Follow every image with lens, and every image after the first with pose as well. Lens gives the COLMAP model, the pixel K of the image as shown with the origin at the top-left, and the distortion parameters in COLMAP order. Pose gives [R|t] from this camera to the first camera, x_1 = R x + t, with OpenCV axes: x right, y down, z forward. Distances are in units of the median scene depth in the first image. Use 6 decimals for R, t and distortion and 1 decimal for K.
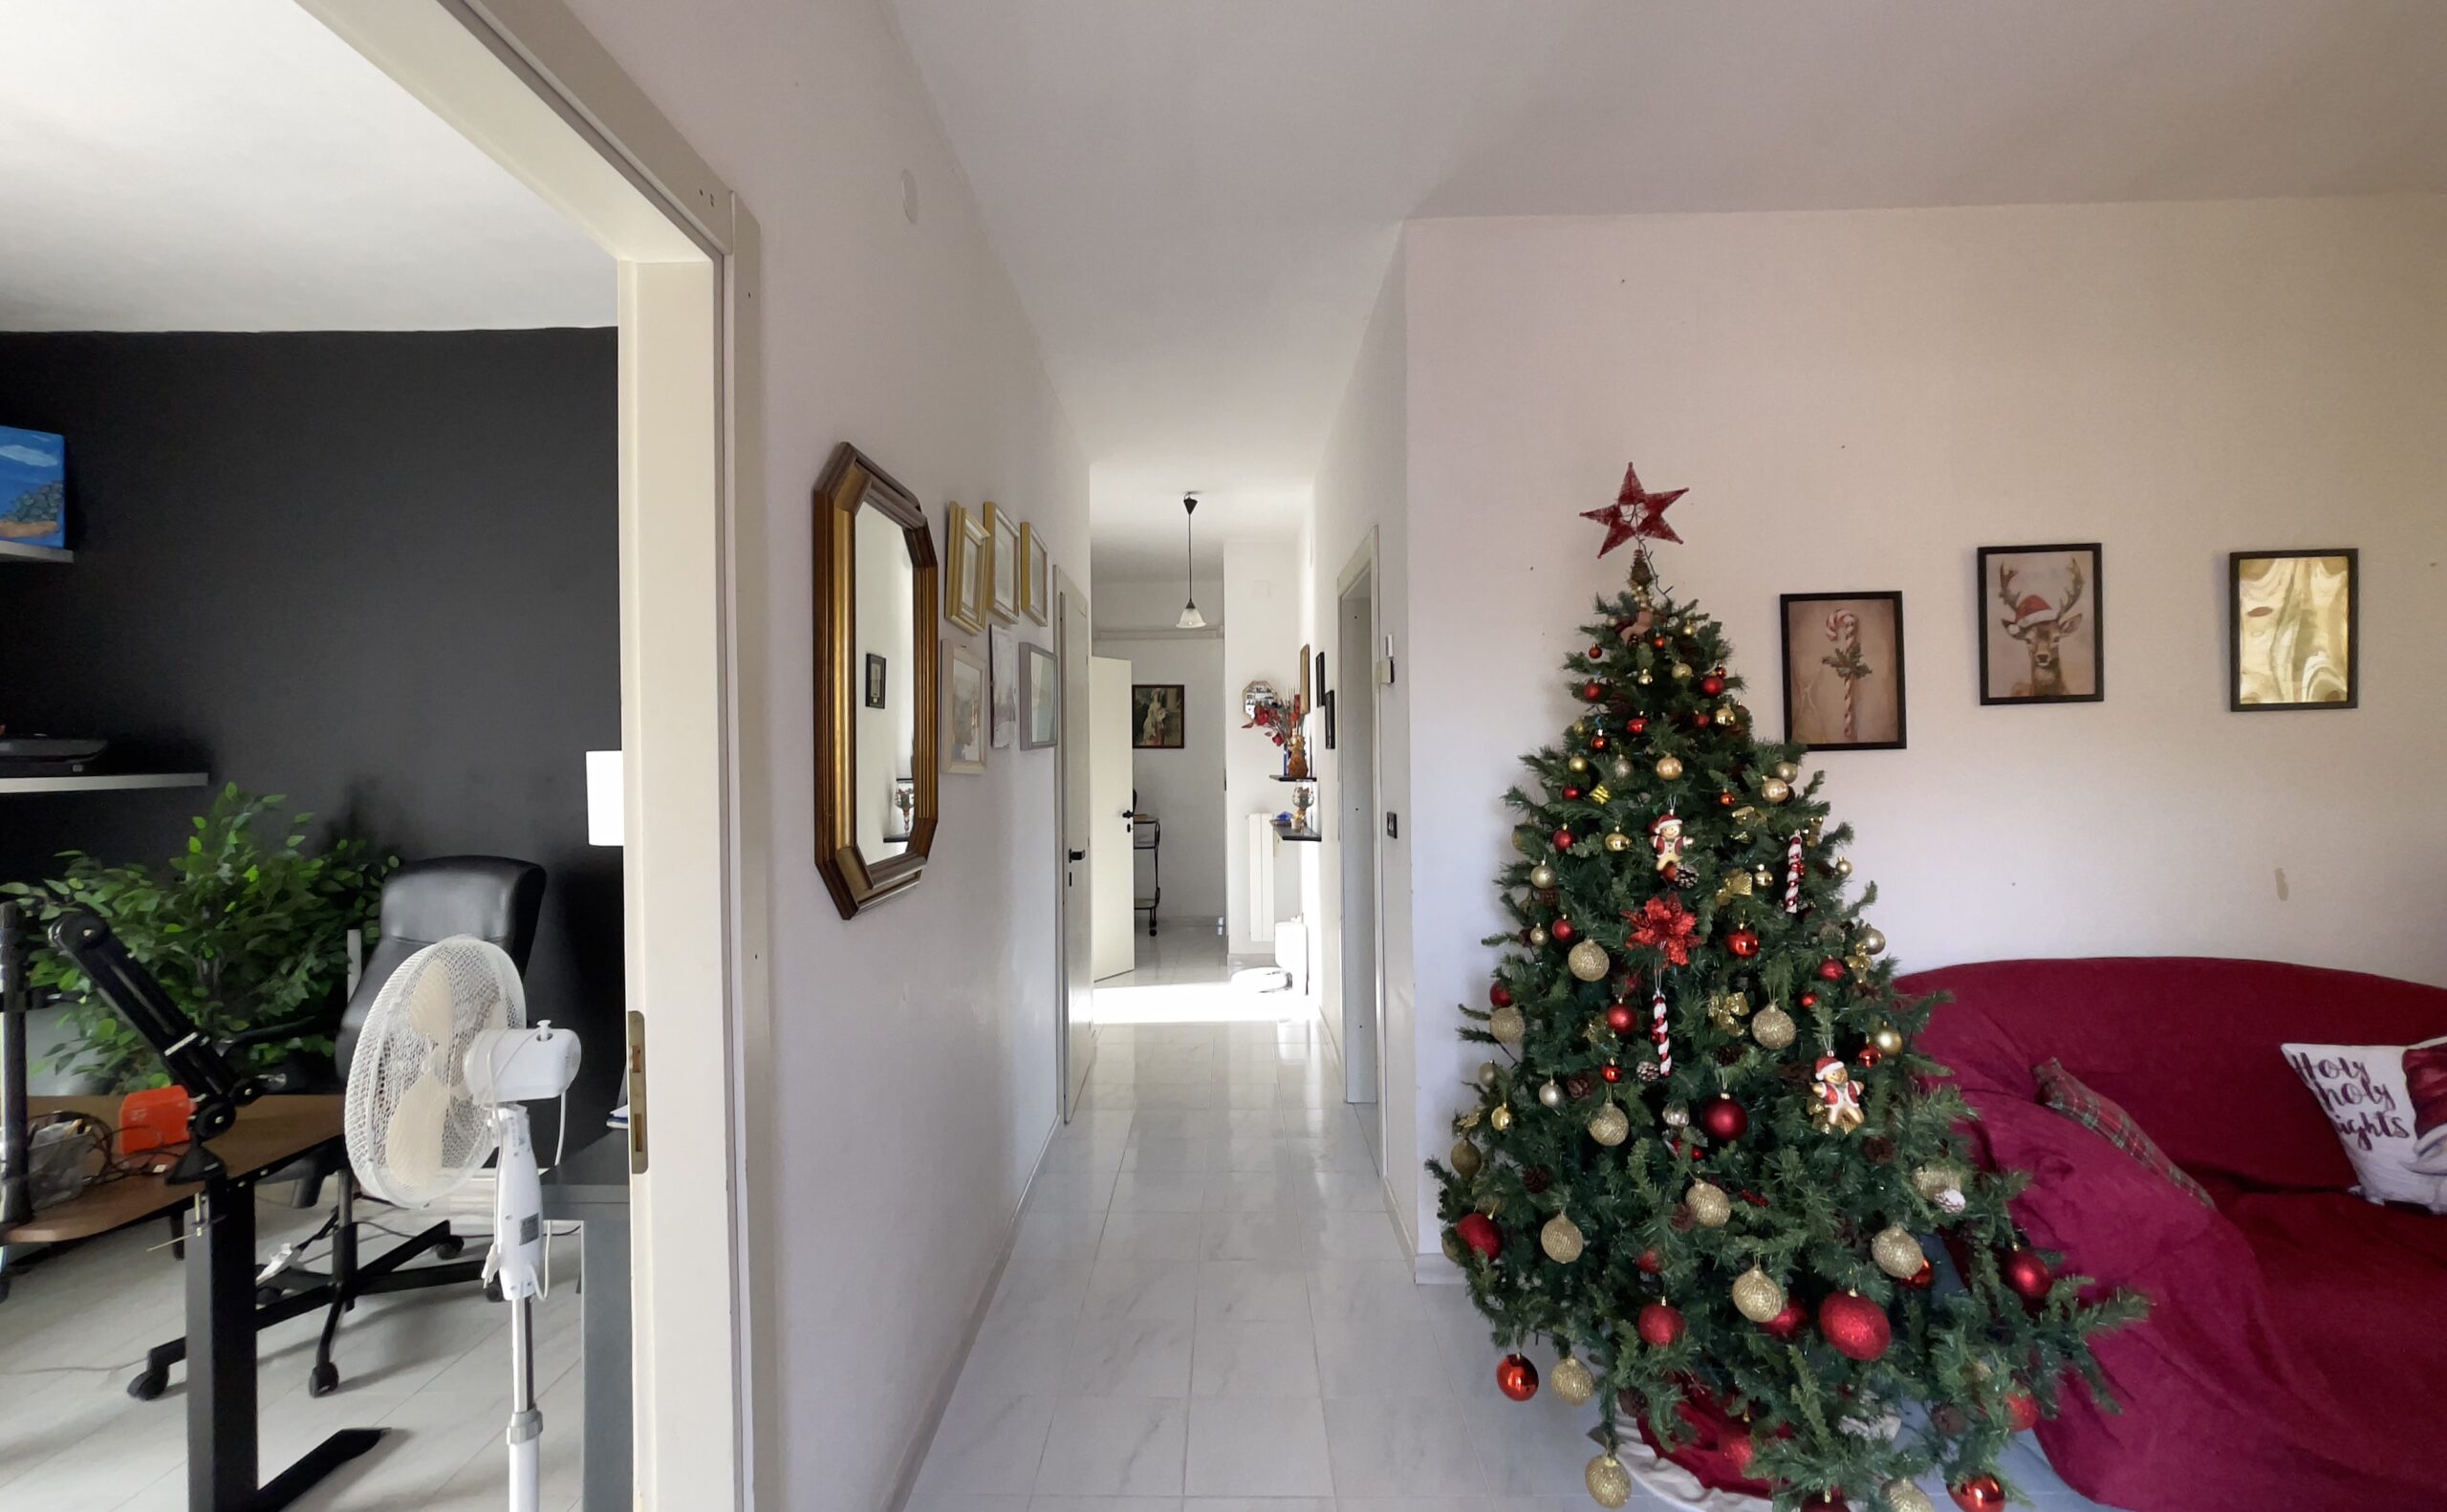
lens RADIAL K [[968.3, 0, 1210.8], [0, 968.3, 753.9], [0, 0, 1]] dist [0.013551, -0.000050]
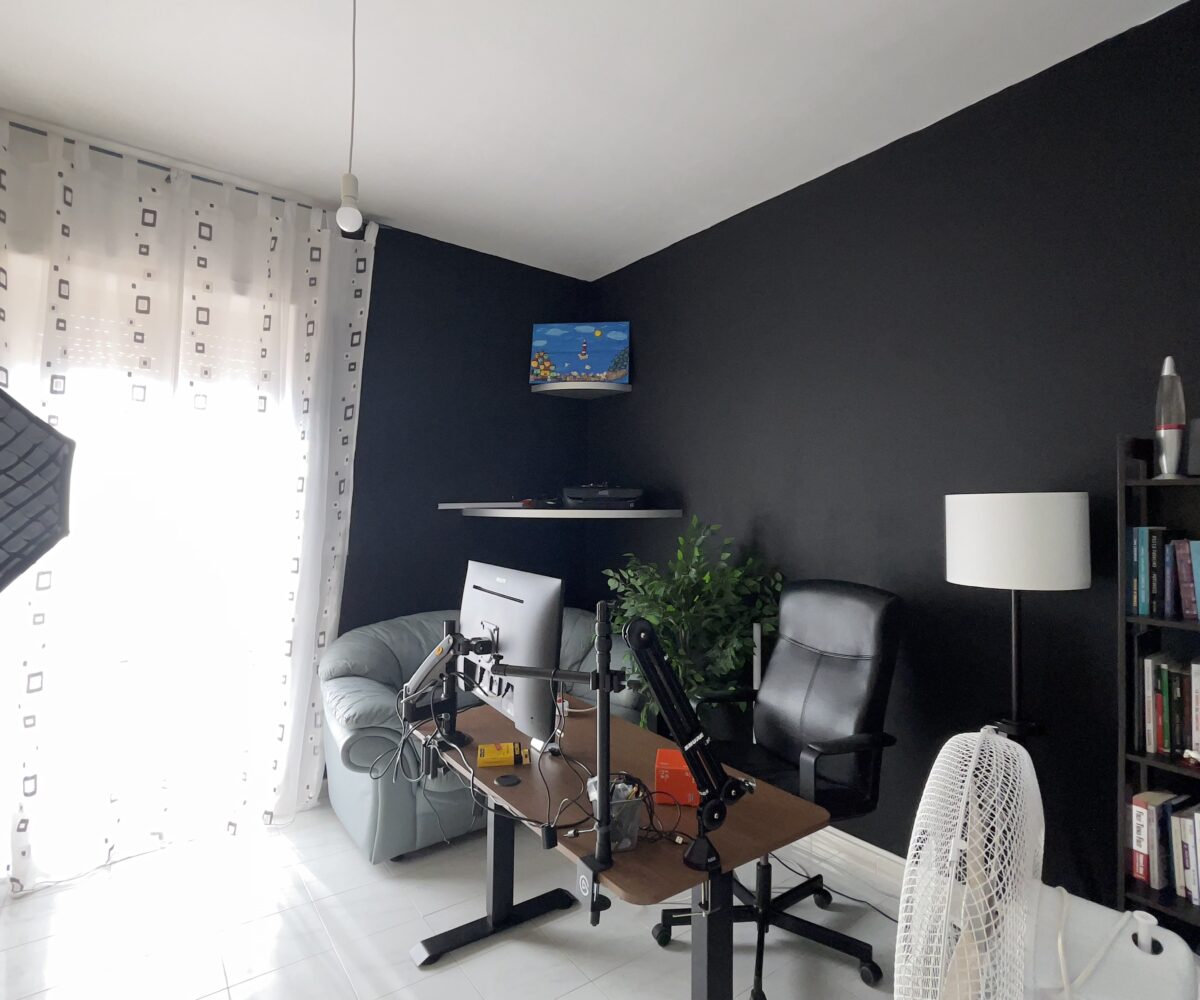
lens RADIAL K [[641.9, 0, 595.8], [0, 641.9, 502.9], [0, 0, 1]] dist [0.039301, -0.000281]
pose [[0.618364, 0.009495, -0.785835, -0.144731], [-0.015862, 0.999874, -0.000401, 0.005717], [0.785732, 0.012713, 0.618437, 0.121070]]
